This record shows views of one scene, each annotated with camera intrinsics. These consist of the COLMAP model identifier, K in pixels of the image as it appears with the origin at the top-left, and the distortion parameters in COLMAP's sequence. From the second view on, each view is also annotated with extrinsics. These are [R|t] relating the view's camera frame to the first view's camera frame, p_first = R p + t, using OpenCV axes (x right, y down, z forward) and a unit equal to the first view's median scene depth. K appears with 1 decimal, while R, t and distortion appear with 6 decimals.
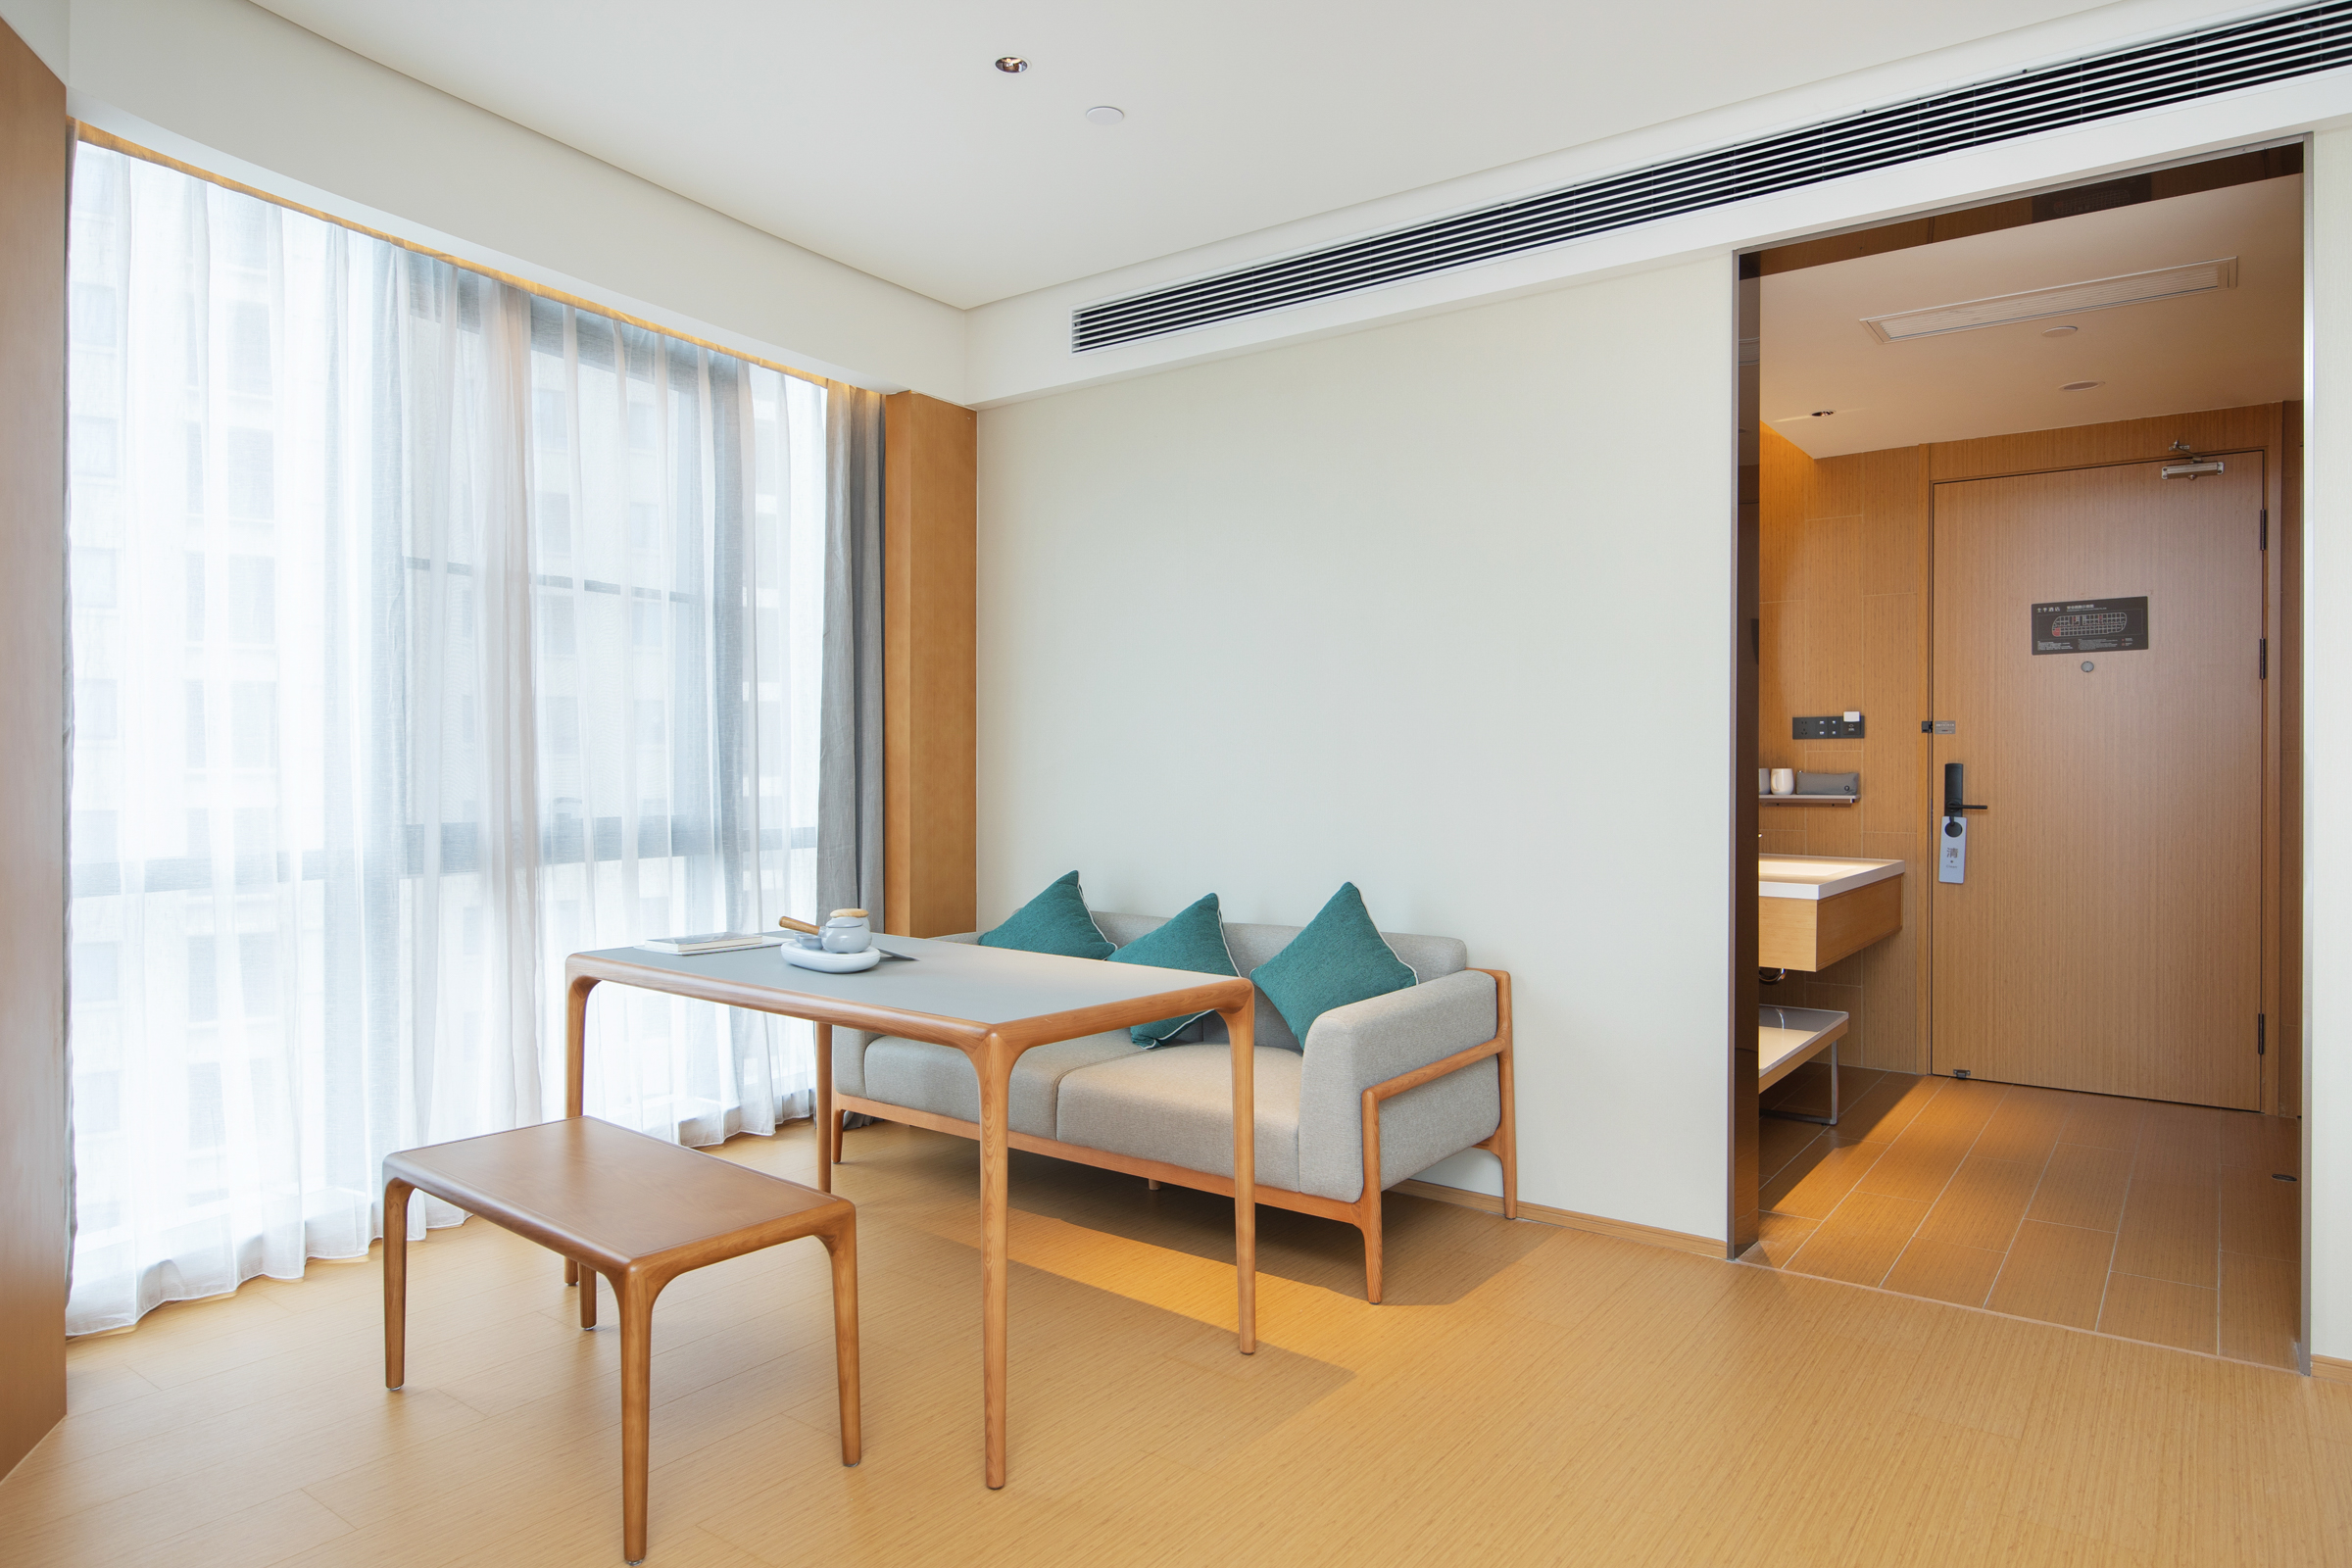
lens RADIAL K [[1414.4, 0, 1171.2], [0, 1414.4, 765.6], [0, 0, 1]] dist [-0.008652, 0.001854]
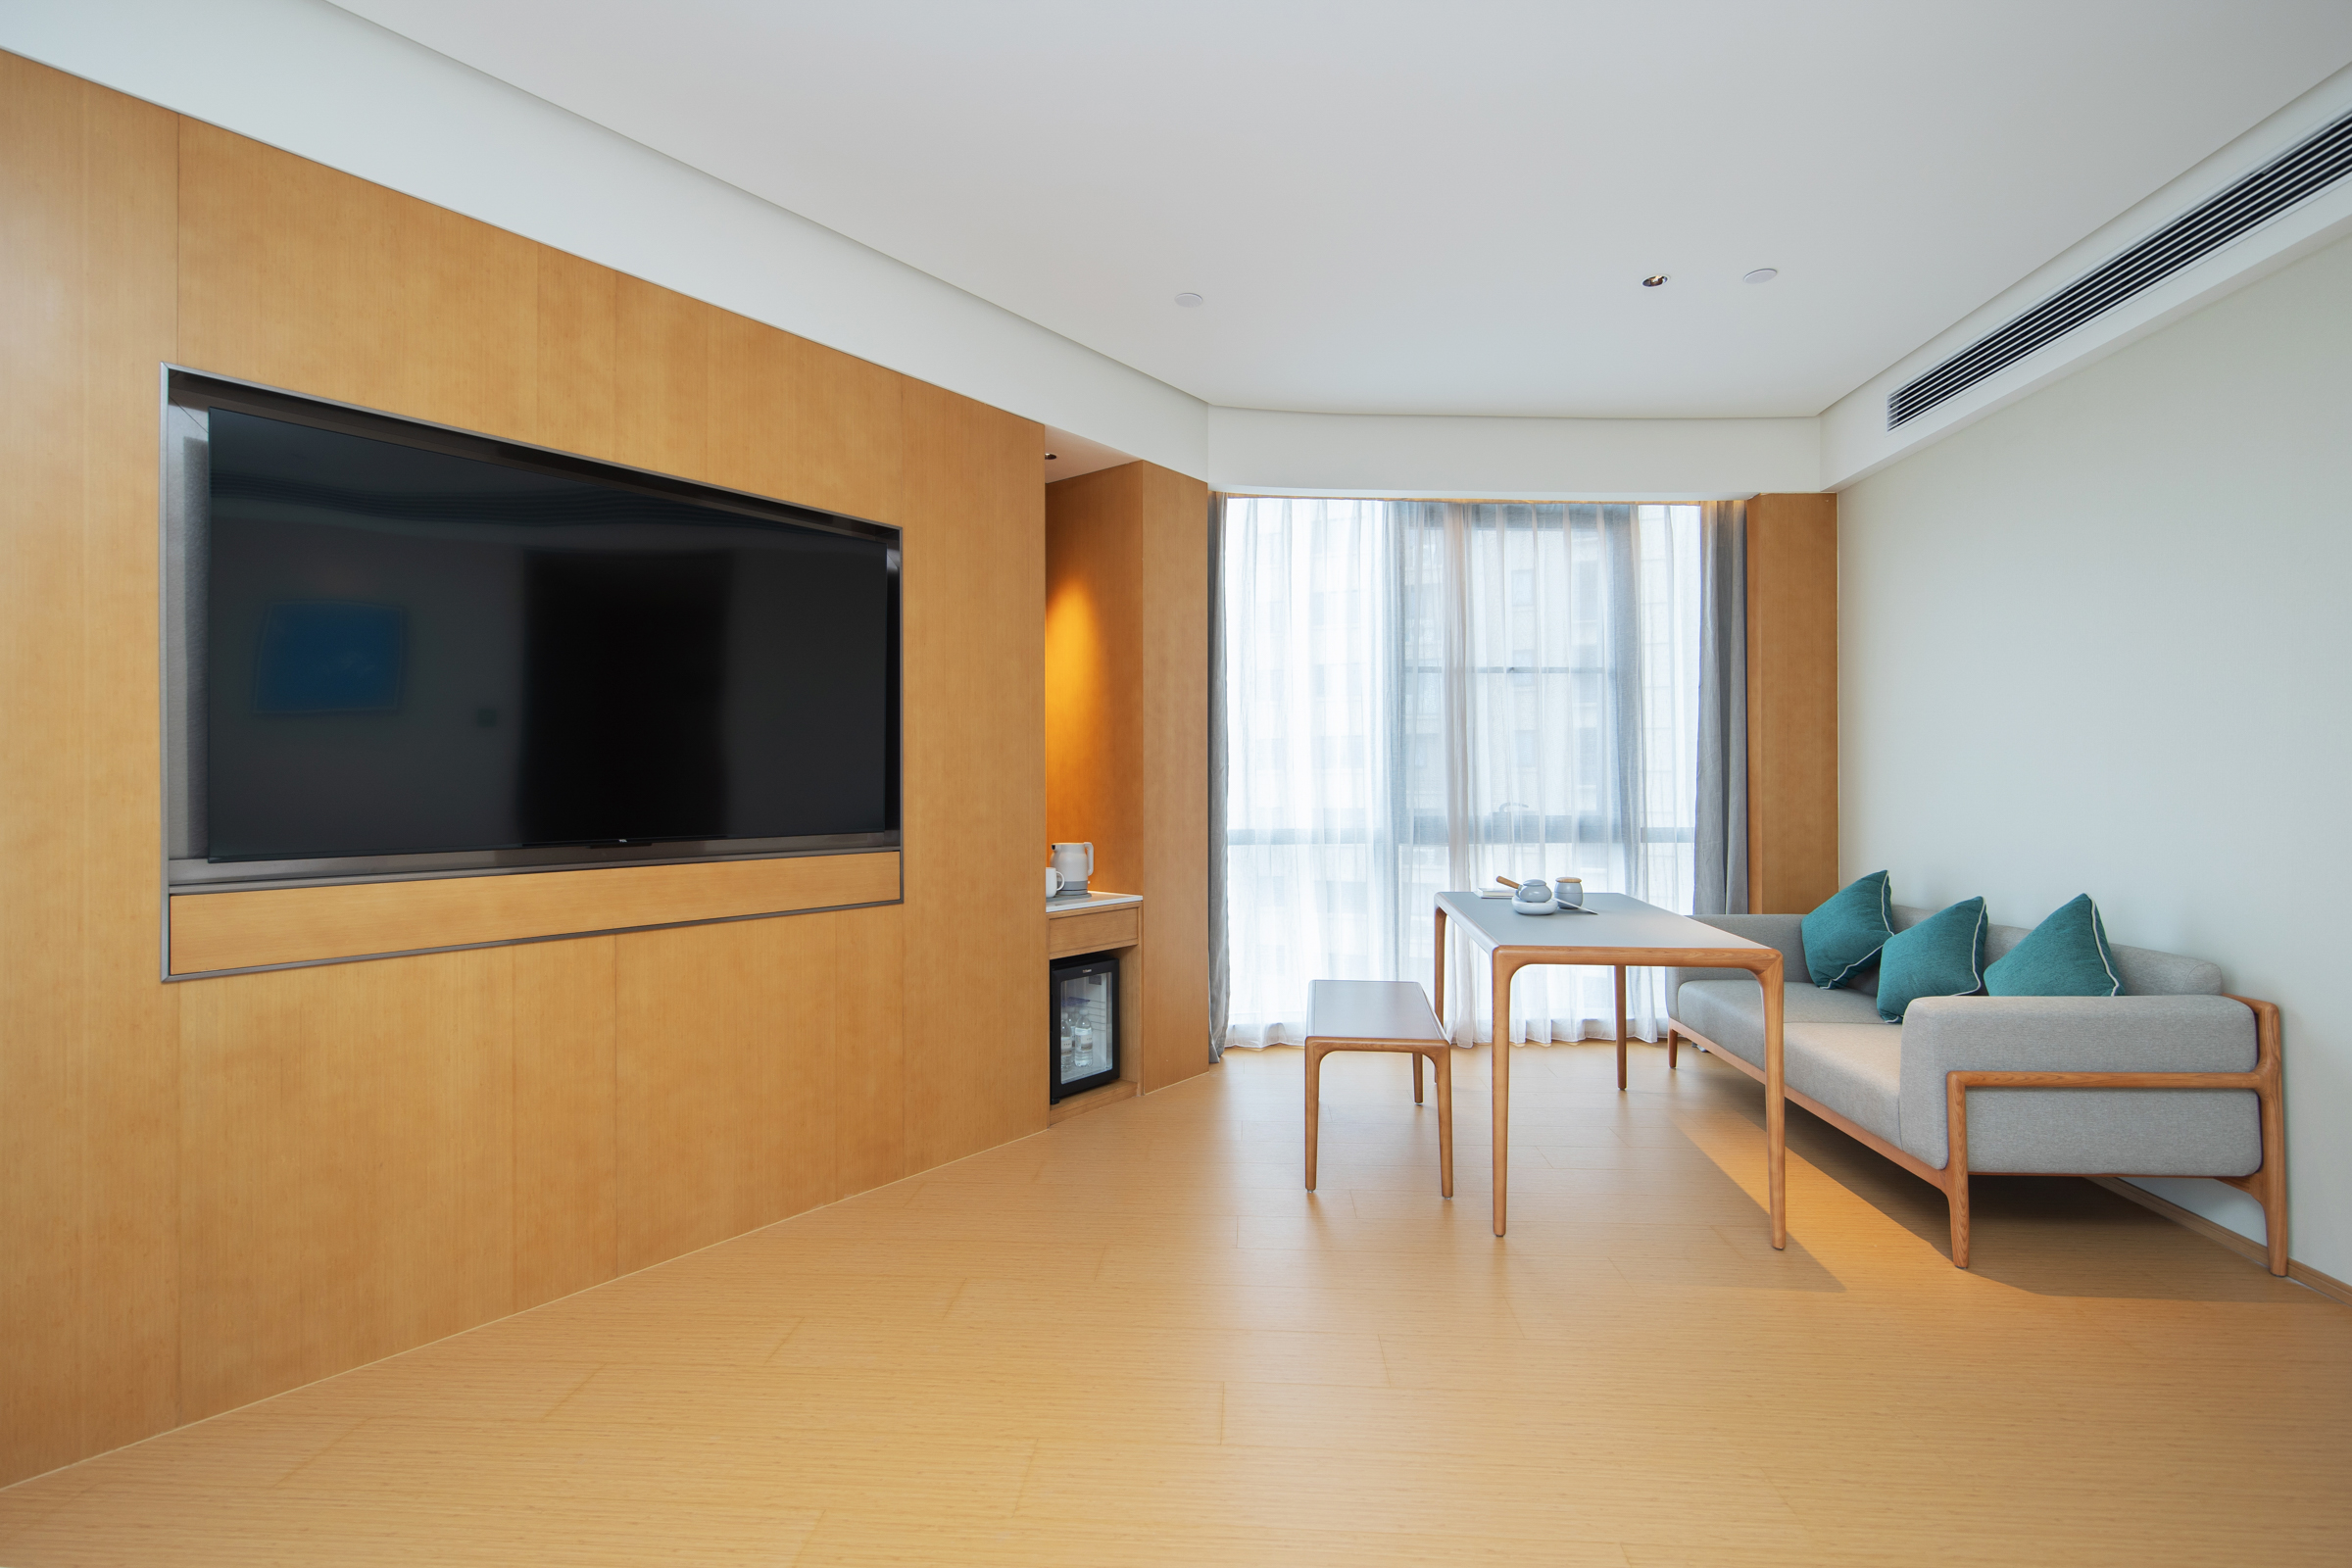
lens RADIAL K [[1067.9, 0, 1187.9], [0, 1067.9, 780.7], [0, 0, 1]] dist [-0.009492, 0.000719]
pose [[0.539575, -0.005962, -0.841916, 0.364369], [0.005180, 0.999980, -0.003761, 0.000205], [0.841922, -0.002331, 0.539595, 0.029191]]
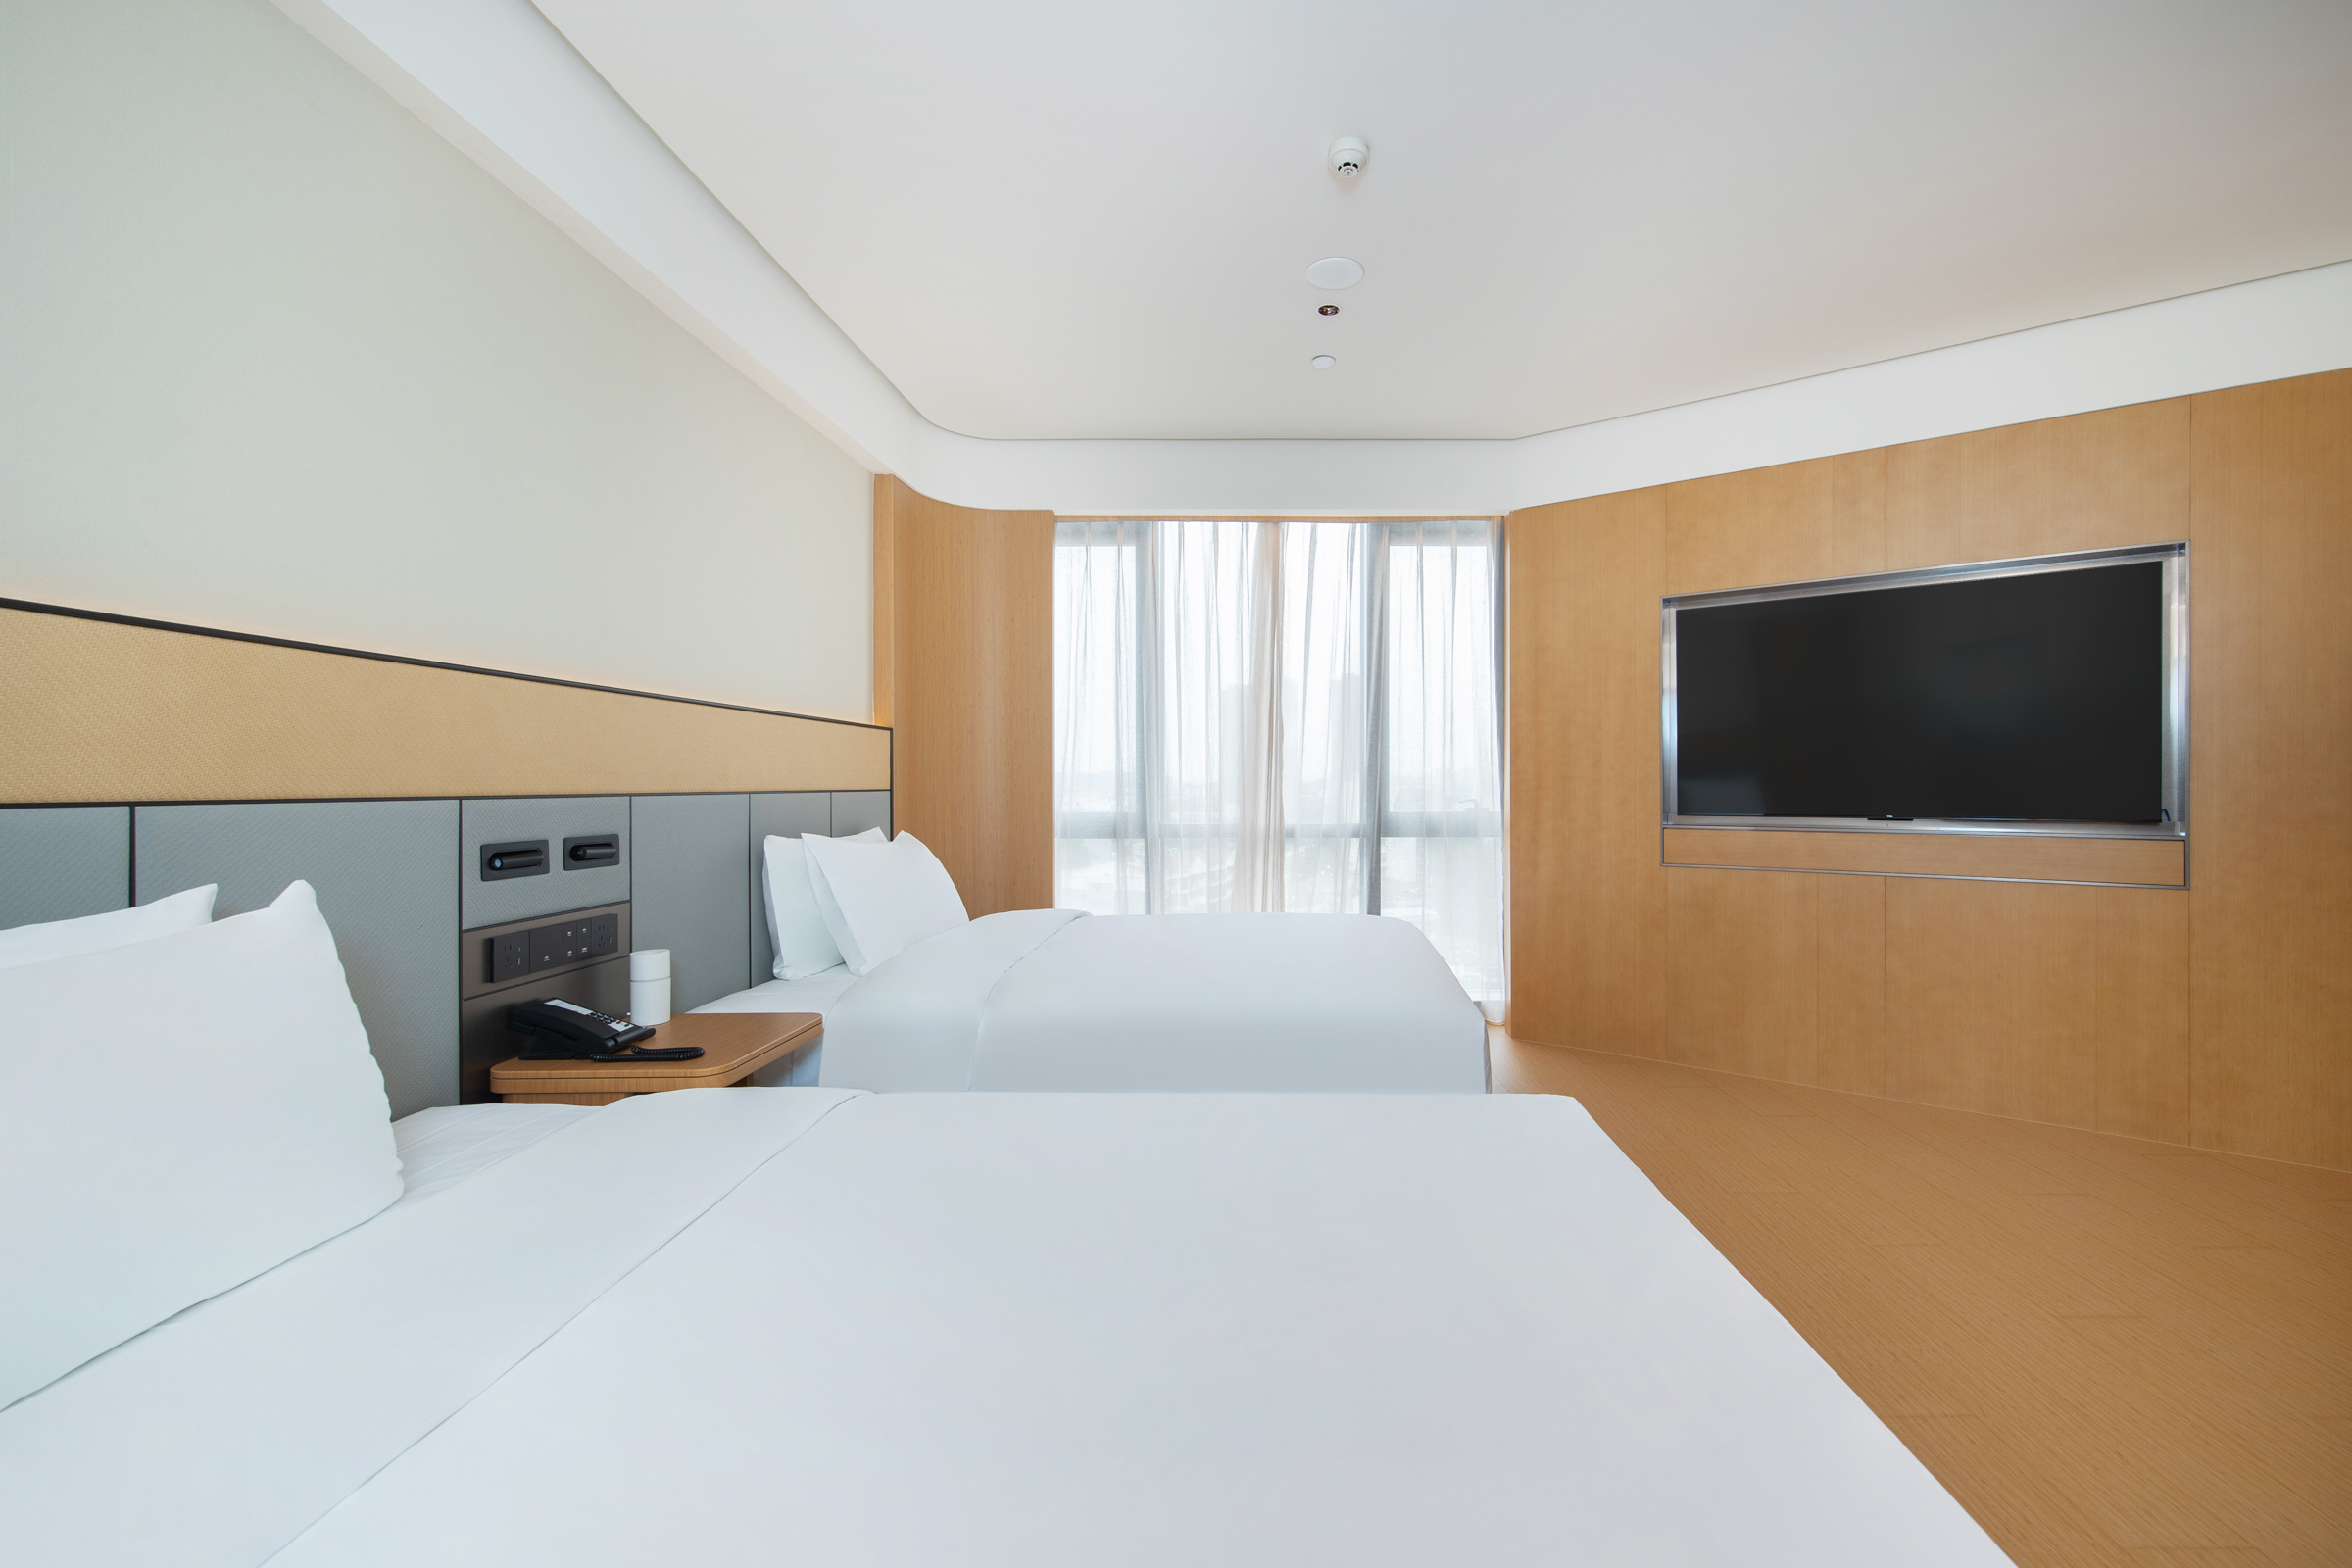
lens RADIAL K [[974.4, 0, 1281.8], [0, 974.4, 786.5], [0, 0, 1]] dist [-0.000571, -0.000230]
pose [[-0.808665, 0.001987, -0.588266, 0.598550], [0.001241, 0.999998, 0.001671, 0.002015], [0.588268, 0.000621, -0.808666, 0.435543]]
